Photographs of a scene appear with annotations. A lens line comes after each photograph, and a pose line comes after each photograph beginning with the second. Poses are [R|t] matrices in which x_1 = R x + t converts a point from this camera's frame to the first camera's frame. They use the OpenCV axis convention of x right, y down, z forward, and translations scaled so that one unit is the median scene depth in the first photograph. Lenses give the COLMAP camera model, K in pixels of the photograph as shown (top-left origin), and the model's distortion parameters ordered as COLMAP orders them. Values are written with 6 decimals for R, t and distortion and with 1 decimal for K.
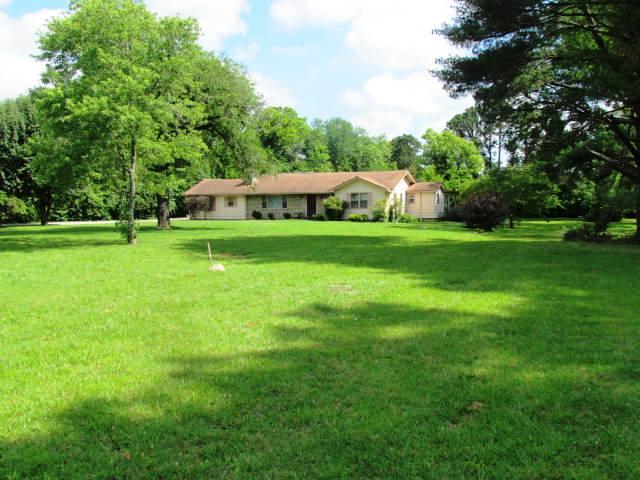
lens RADIAL K [[668.9, 0, 317.4], [0, 668.9, 239.8], [0, 0, 1]] dist [-0.034698, 0.000000]
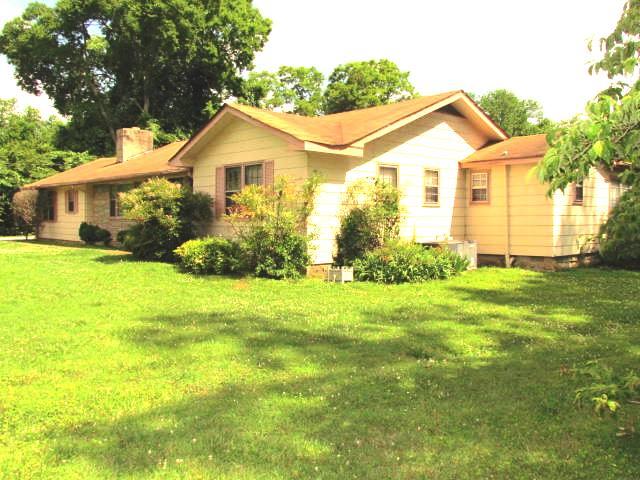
lens RADIAL K [[573.8, 0, 322.4], [0, 573.8, 238.4], [0, 0, 1]] dist [-0.000679, -0.000561]
pose [[0.928359, 0.020512, -0.371117, 0.178403], [-0.023809, 0.999707, -0.004304, -0.037589], [0.370920, 0.012832, 0.928576, 0.763418]]
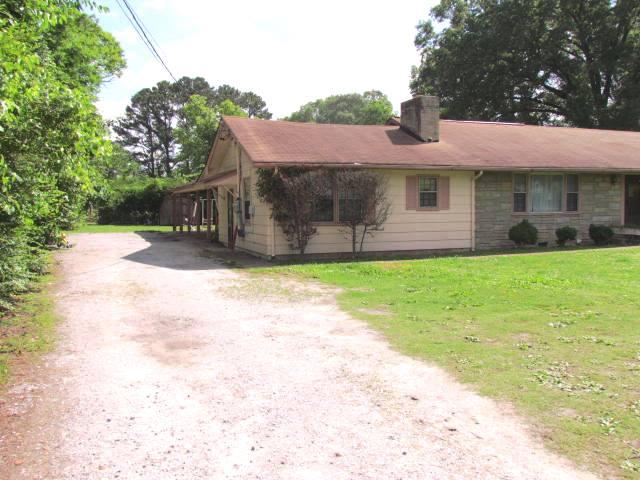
lens RADIAL K [[603.3, 0, 323.3], [0, 603.3, 237.5], [0, 0, 1]] dist [-0.032441, 0.000000]
pose [[0.690252, -0.042363, 0.722328, -0.389061], [0.041540, 0.998958, 0.018891, -0.046891], [-0.722376, 0.016967, 0.691293, 0.909579]]
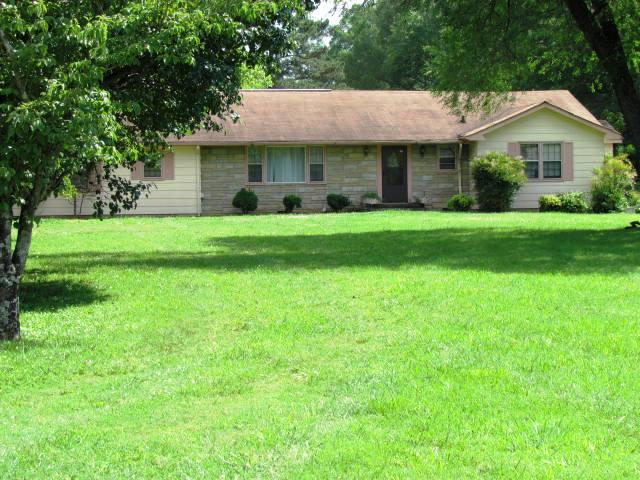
lens RADIAL K [[1564.6, 0, 323.8], [0, 1564.6, 238.5], [0, 0, 1]] dist [-0.075994, 0.000000]
pose [[0.808125, -0.024368, 0.588506, -0.583672], [0.036035, 0.999318, -0.008105, -0.008818], [-0.587907, 0.027757, 0.808452, 0.303298]]
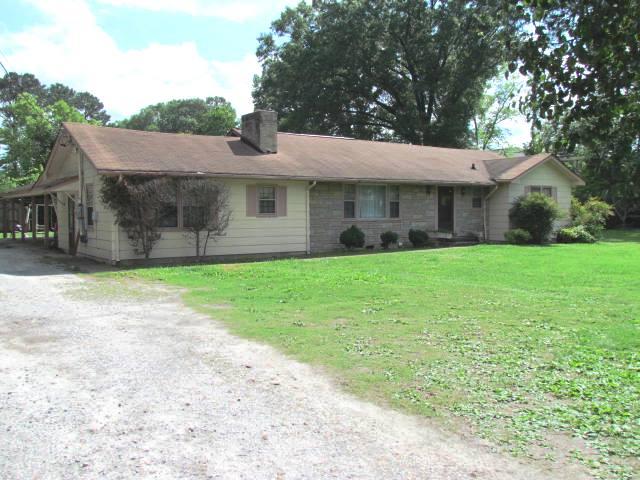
lens RADIAL K [[603.3, 0, 322.9], [0, 603.3, 237.5], [0, 0, 1]] dist [-0.032441, 0.000000]
pose [[0.483963, -0.038913, 0.874223, -0.405406], [0.044406, 0.998816, 0.019876, -0.046557], [-0.873961, 0.029202, 0.485118, 0.895784]]
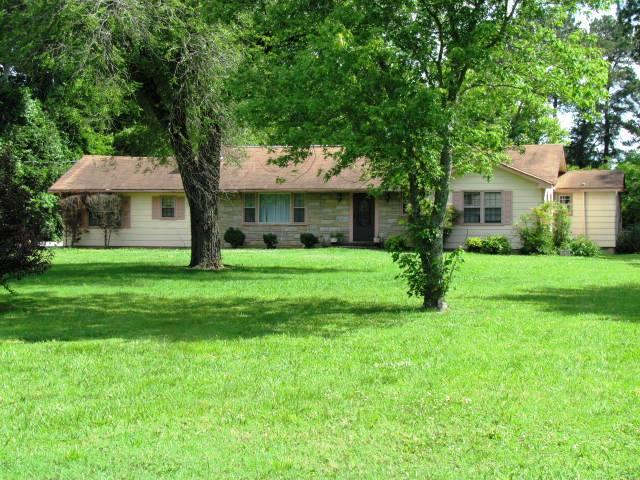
lens RADIAL K [[1390.1, 0, 323.8], [0, 1390.1, 234.1], [0, 0, 1]] dist [-0.043140, 0.000000]
pose [[0.980623, 0.006264, 0.195804, -0.224831], [0.001386, 0.999242, -0.038909, -0.003348], [-0.195900, 0.038426, 0.979871, 0.081087]]
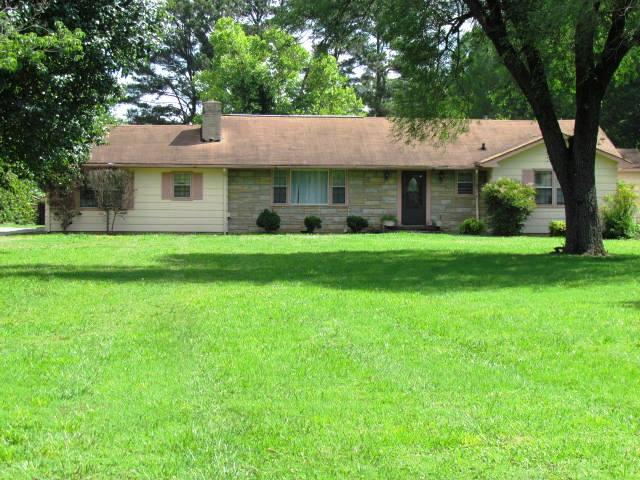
lens RADIAL K [[1564.6, 0, 323.9], [0, 1564.6, 241.4], [0, 0, 1]] dist [-0.075994, 0.000000]
pose [[0.863637, -0.001345, 0.504113, -0.542357], [0.013825, 0.999684, -0.021017, -0.006326], [-0.503925, 0.025120, 0.863382, 0.216911]]
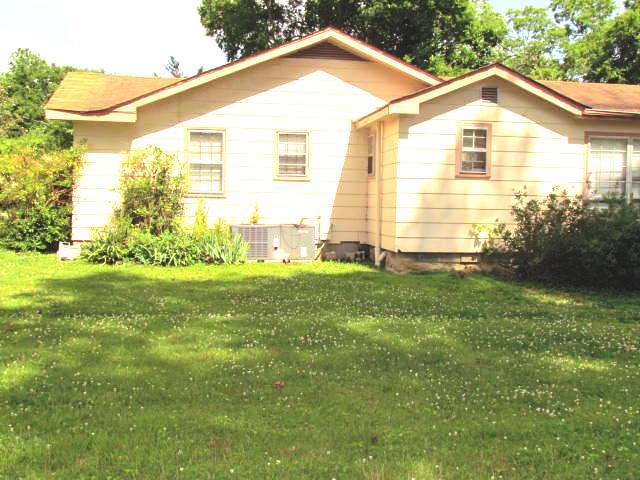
lens RADIAL K [[753.0, 0, 323.7], [0, 753.0, 238.6], [0, 0, 1]] dist [-0.072515, 0.000000]
pose [[0.550499, 0.060816, -0.832617, 0.353888], [-0.062621, 0.997541, 0.031459, -0.042860], [0.832484, 0.034821, 0.552954, 0.885059]]
